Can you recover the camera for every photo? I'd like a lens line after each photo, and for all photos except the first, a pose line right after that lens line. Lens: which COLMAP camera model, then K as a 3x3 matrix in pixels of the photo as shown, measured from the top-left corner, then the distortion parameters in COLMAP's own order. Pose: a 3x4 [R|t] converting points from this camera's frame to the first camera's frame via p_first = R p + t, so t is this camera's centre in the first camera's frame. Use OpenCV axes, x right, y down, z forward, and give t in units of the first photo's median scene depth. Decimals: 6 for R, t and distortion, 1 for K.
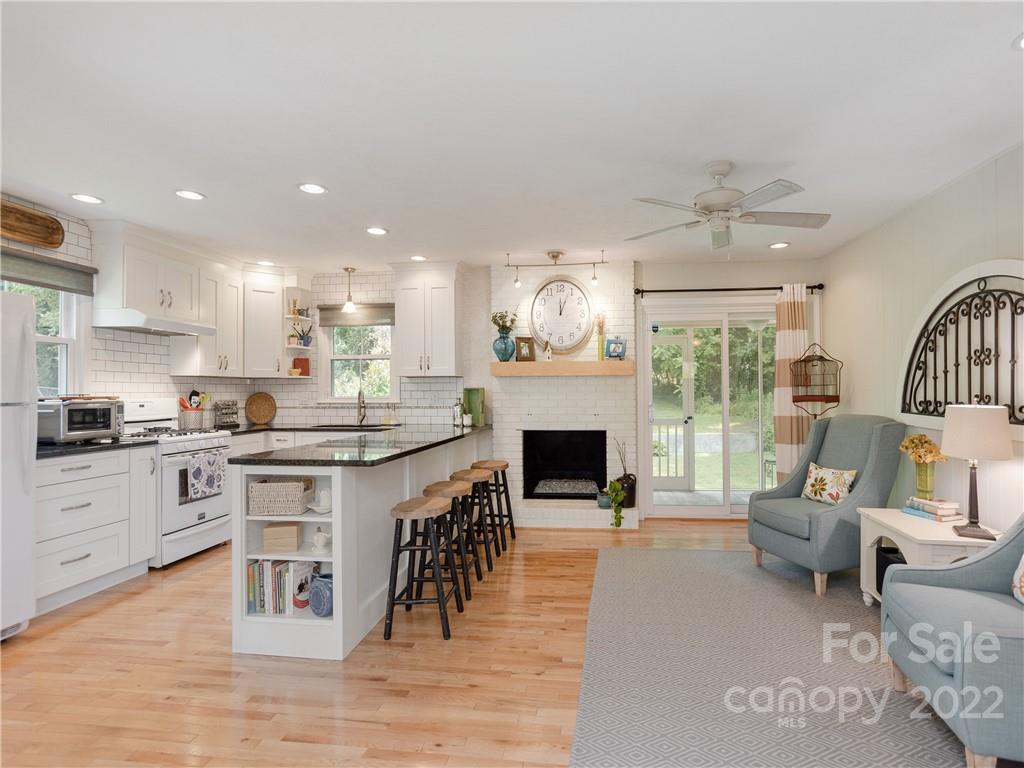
lens RADIAL K [[501.9, 0, 555.3], [0, 501.9, 390.2], [0, 0, 1]] dist [-0.035739, 0.014941]
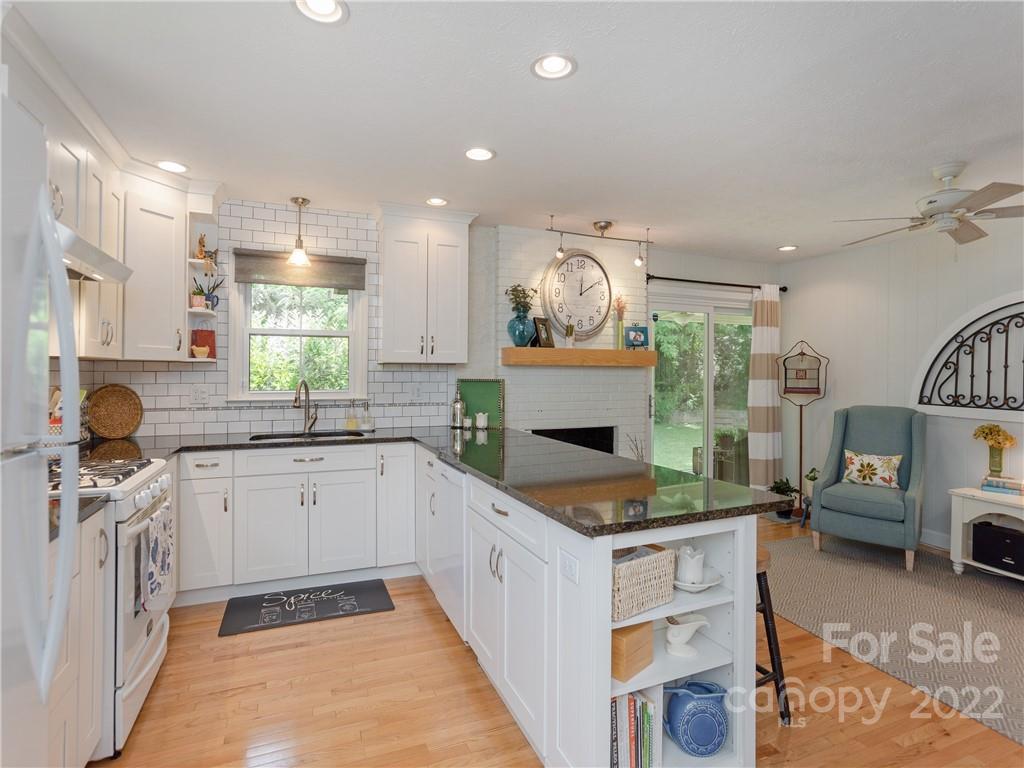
lens RADIAL K [[511.2, 0, 493.2], [0, 511.2, 370.1], [0, 0, 1]] dist [-0.039087, 0.008700]
pose [[0.879942, 0.010579, 0.474964, -0.560312], [-0.008807, 0.999943, -0.005955, -0.014864], [-0.475000, 0.001057, 0.879985, 0.312942]]
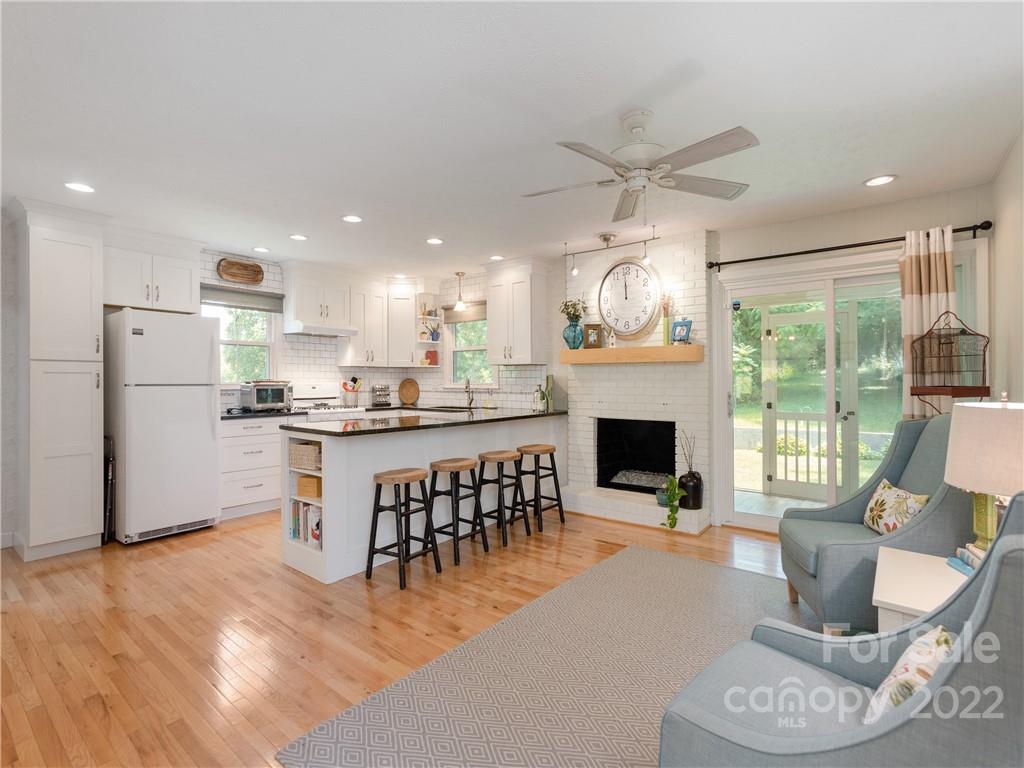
lens RADIAL K [[501.9, 0, 511.5], [0, 501.9, 381.6], [0, 0, 1]] dist [-0.035739, 0.014941]
pose [[0.844361, 0.007161, -0.535727, 0.352471], [-0.002018, 0.999946, 0.010187, -0.001875], [0.535771, -0.007521, 0.844330, 0.082511]]
